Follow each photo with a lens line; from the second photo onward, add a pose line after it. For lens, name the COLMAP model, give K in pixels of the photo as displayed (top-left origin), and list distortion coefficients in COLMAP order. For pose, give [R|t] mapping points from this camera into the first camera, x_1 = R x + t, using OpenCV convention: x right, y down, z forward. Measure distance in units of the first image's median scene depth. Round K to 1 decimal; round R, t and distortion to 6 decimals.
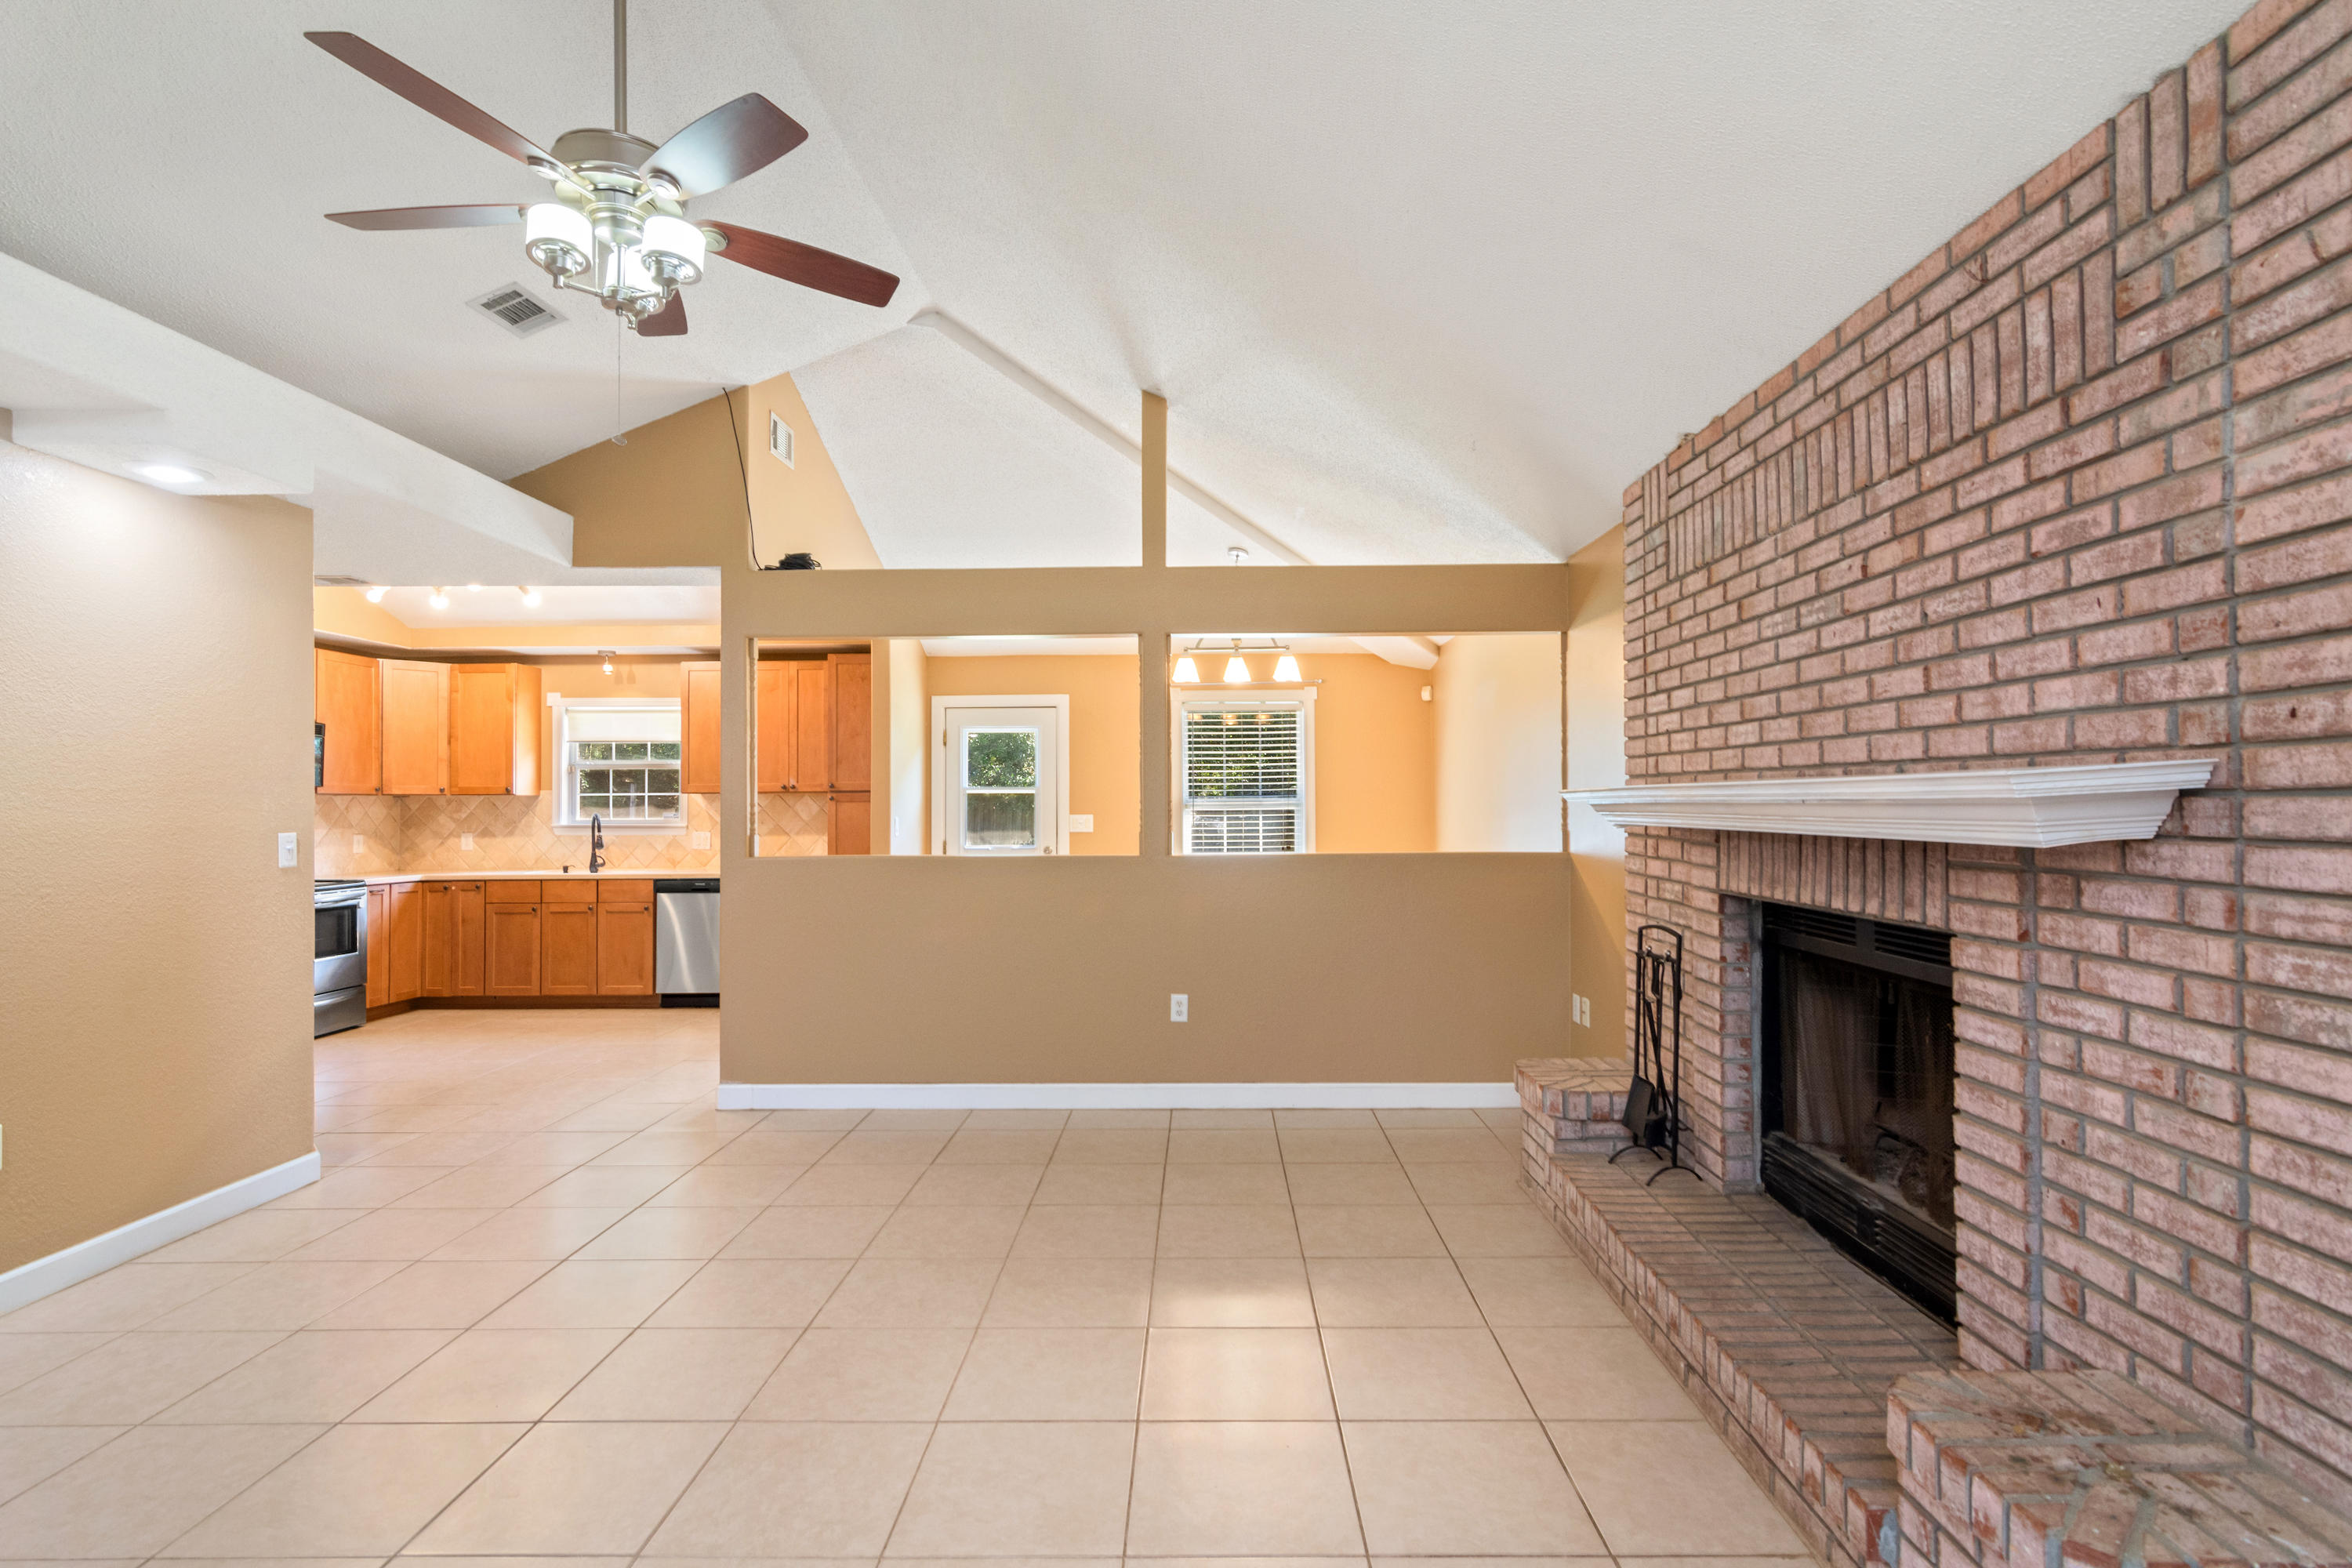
lens RADIAL K [[1142.7, 0, 1190.2], [0, 1142.7, 781.4], [0, 0, 1]] dist [-0.001930, 0.000903]
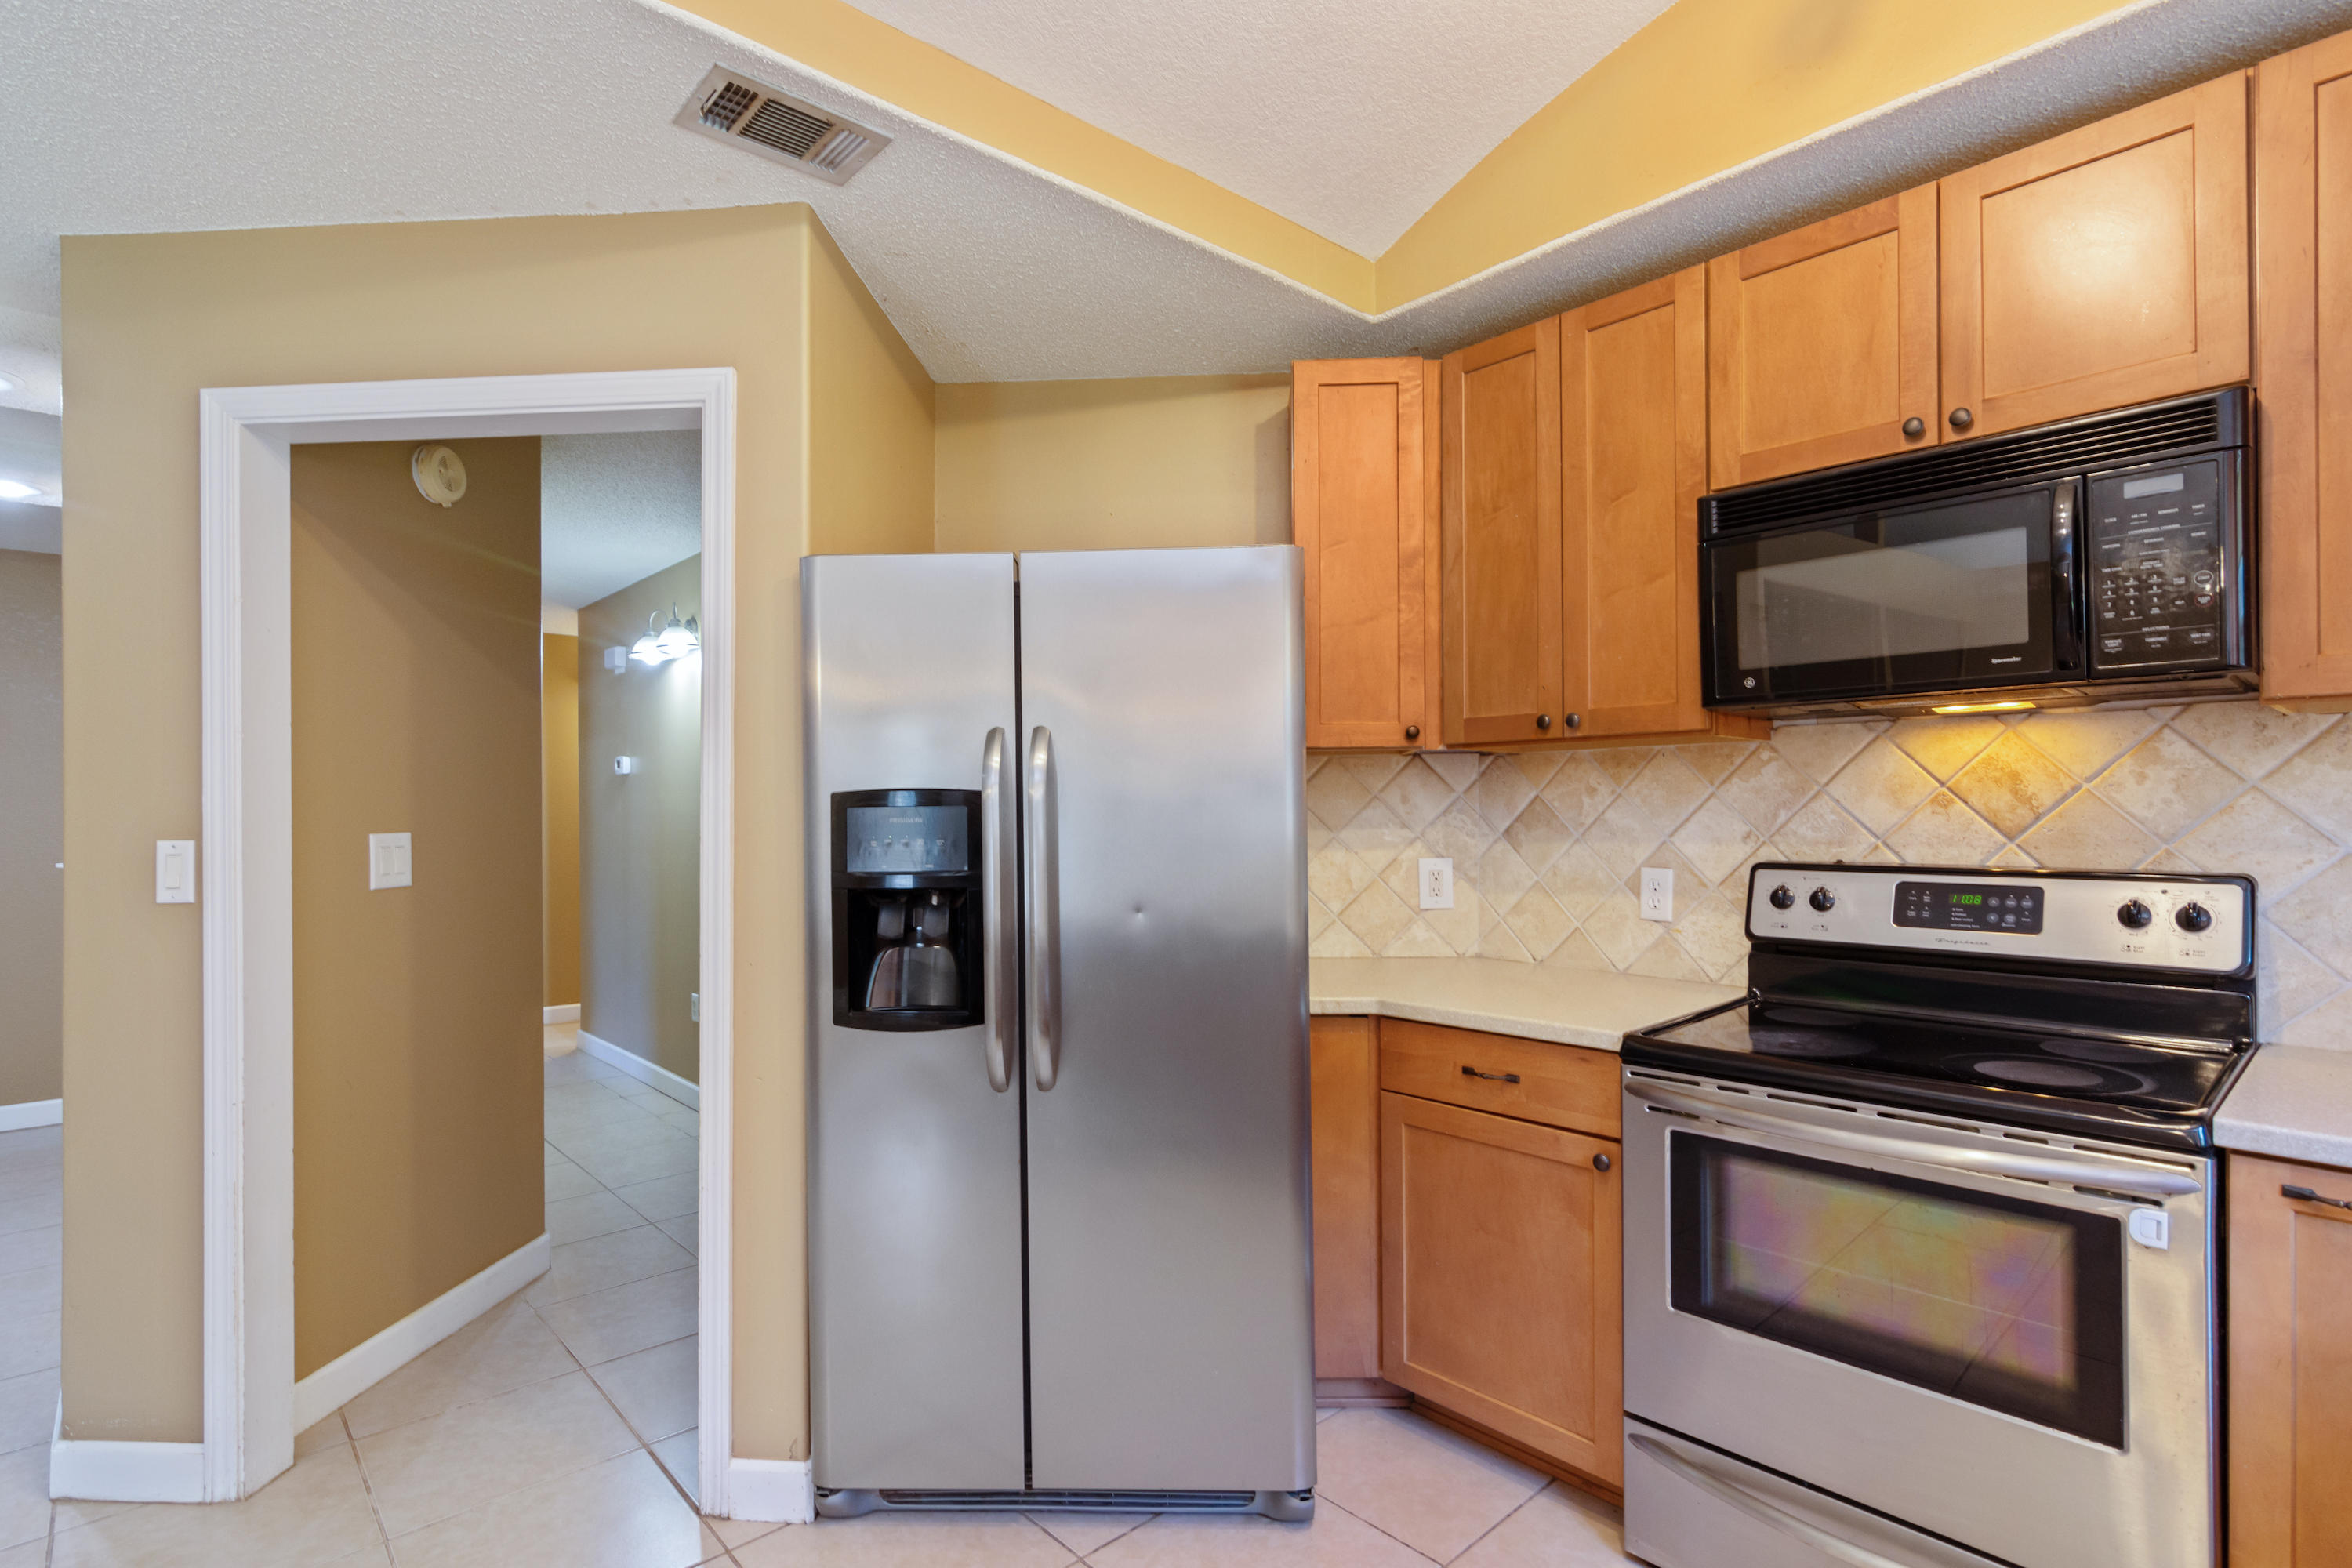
lens RADIAL K [[1142.7, 0, 1155.6], [0, 1142.7, 800.1], [0, 0, 1]] dist [-0.001930, 0.000903]
pose [[-0.741109, 0.008355, -0.671332, -0.405742], [0.027510, 0.999461, -0.017931, 0.025957], [0.670820, -0.031757, -0.740940, 0.919432]]
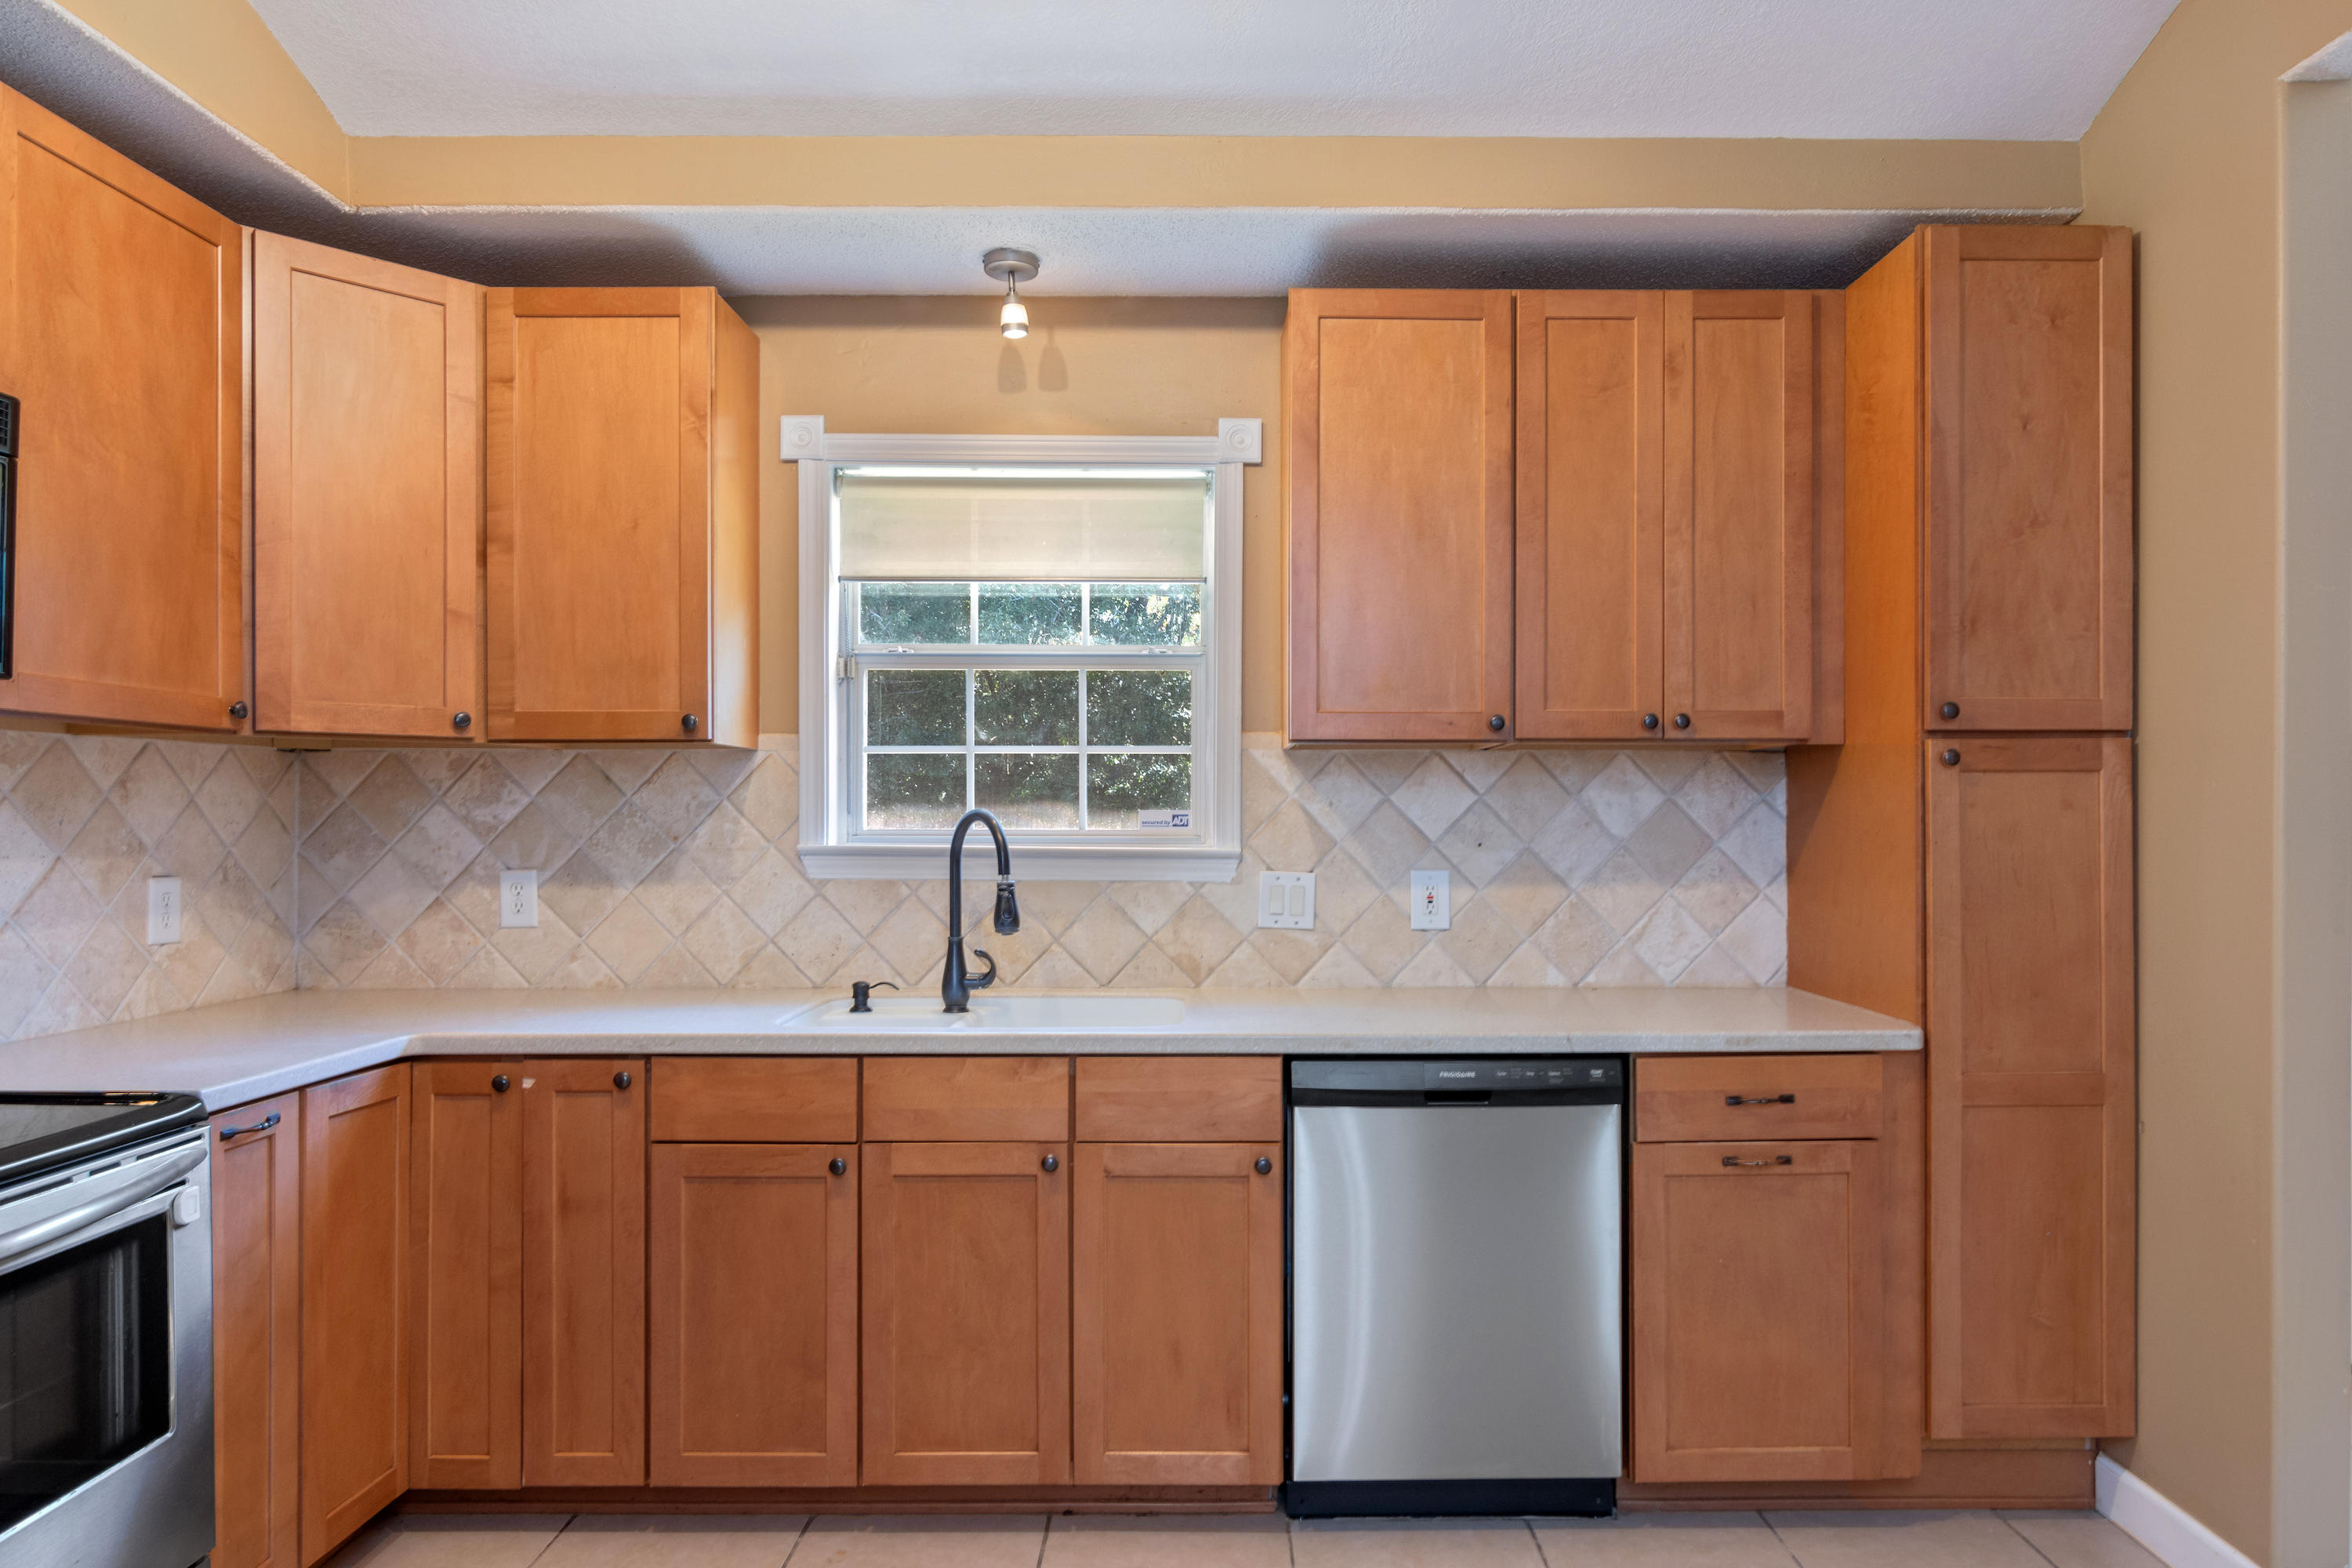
lens RADIAL K [[1405.7, 0, 1219.8], [0, 1405.7, 811.2], [0, 0, 1]] dist [-0.007243, -0.000436]
pose [[0.999637, 0.007365, 0.025928, -0.474556], [-0.007876, 0.999776, 0.019639, 0.021310], [-0.025778, -0.019836, 0.999471, 0.645415]]
